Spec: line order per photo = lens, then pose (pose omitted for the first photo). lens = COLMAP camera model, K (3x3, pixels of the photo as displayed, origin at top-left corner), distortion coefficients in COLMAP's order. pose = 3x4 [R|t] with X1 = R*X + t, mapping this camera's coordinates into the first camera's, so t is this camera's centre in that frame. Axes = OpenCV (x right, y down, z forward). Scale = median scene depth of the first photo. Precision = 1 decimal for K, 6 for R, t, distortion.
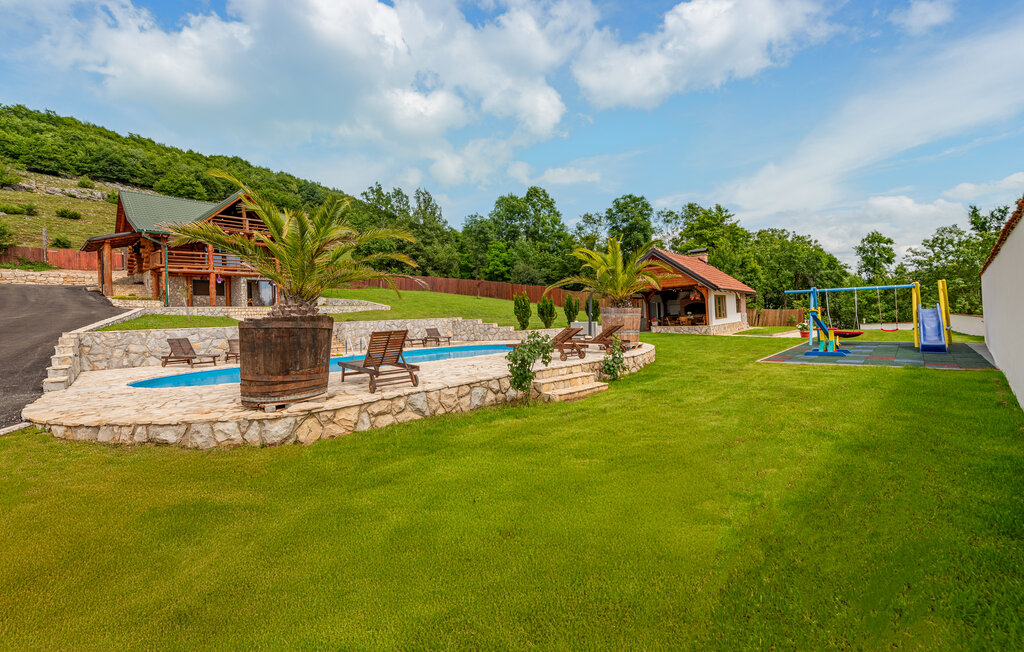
lens RADIAL K [[419.7, 0, 512.0], [0, 419.7, 326.0], [0, 0, 1]] dist [0.011737, -0.000251]
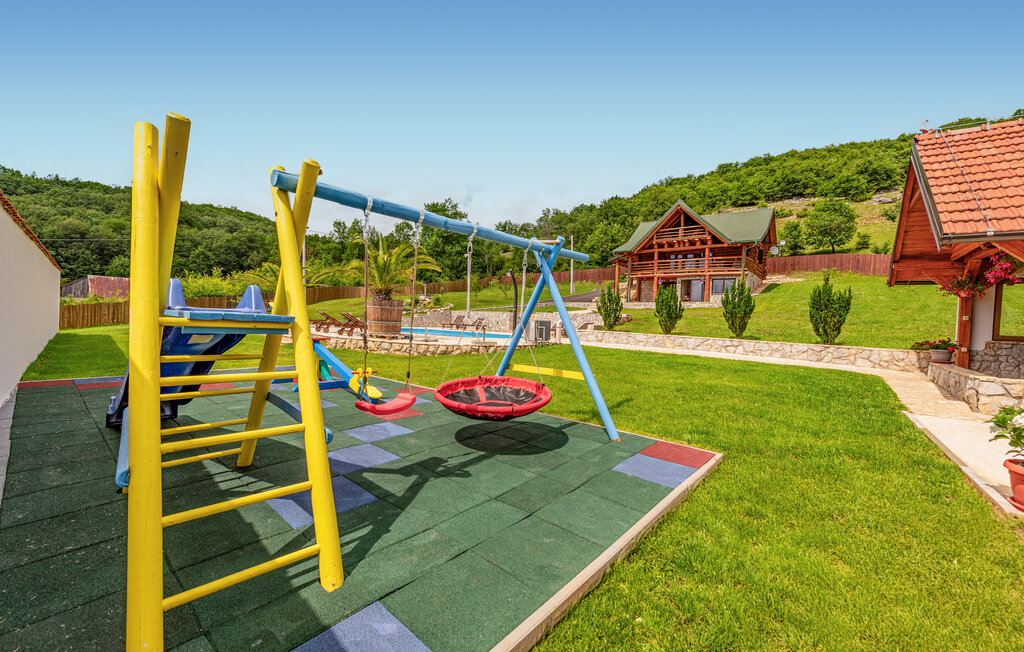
lens RADIAL K [[419.7, 0, 512.0], [0, 419.7, 326.0], [0, 0, 1]] dist [0.011737, -0.000251]
pose [[0.039430, 0.061195, -0.997347, 0.404532], [-0.059386, 0.996502, 0.058795, -0.017620], [0.997456, 0.056910, 0.042927, 0.375381]]
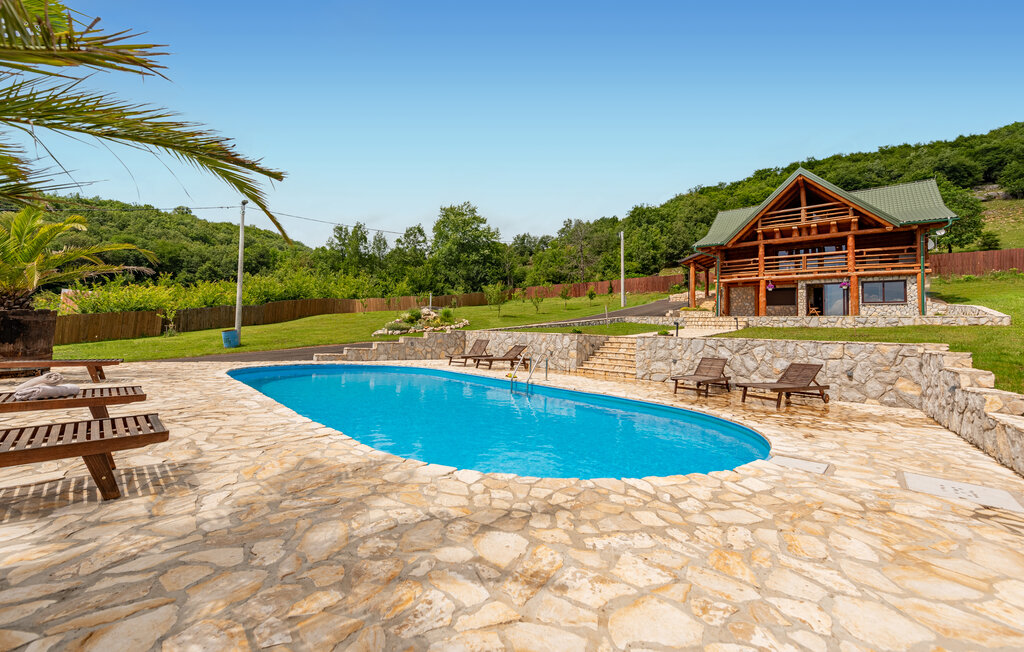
lens RADIAL K [[409.6, 0, 511.8], [0, 409.6, 299.2], [0, 0, 1]] dist [0.010073, -0.000127]
pose [[0.006592, -0.045030, -0.998964, 0.104309], [-0.058772, 0.997241, -0.045340, -0.010930], [0.998250, 0.059010, 0.003927, 0.345210]]
